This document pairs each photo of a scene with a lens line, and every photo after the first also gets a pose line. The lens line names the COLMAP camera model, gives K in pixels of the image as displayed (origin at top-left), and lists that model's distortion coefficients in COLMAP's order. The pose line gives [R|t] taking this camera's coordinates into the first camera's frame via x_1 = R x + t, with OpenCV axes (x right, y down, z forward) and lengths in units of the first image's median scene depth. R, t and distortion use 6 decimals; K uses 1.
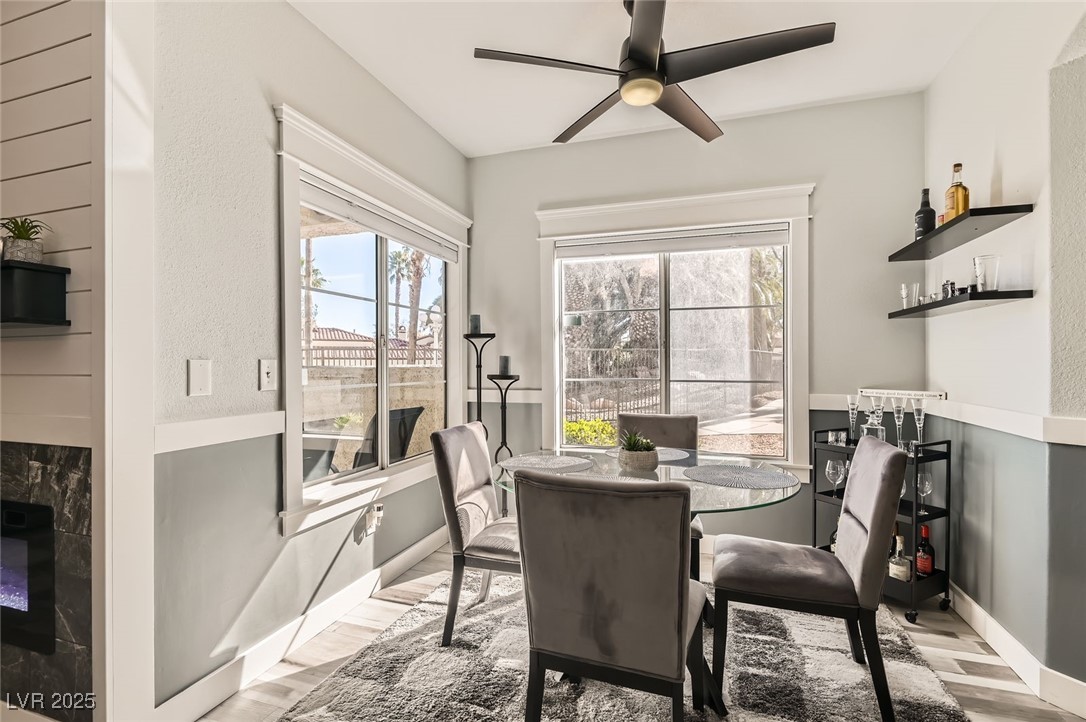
lens RADIAL K [[497.3, 0, 542.4], [0, 497.3, 363.3], [0, 0, 1]] dist [0.001739, 0.000120]
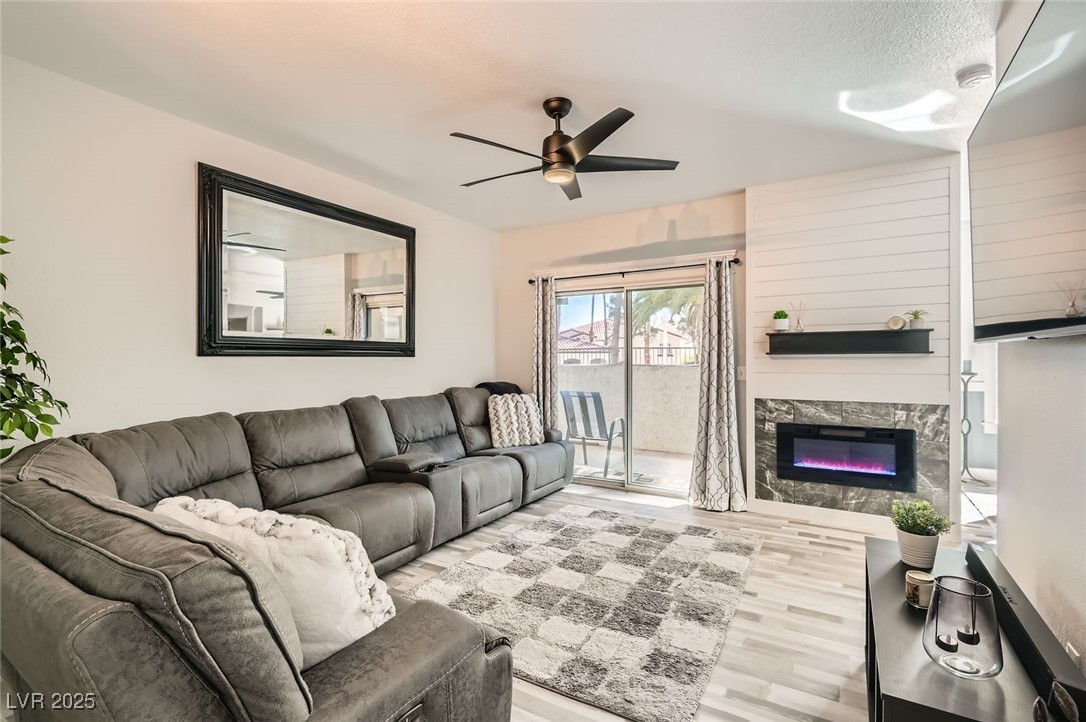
lens RADIAL K [[497.3, 0, 544.1], [0, 497.3, 357.2], [0, 0, 1]] dist [0.001739, 0.000120]
pose [[0.974589, -0.004025, -0.223966, -0.349517], [0.004873, 0.999983, 0.003235, -0.011860], [0.223949, -0.004244, 0.974592, -0.273082]]
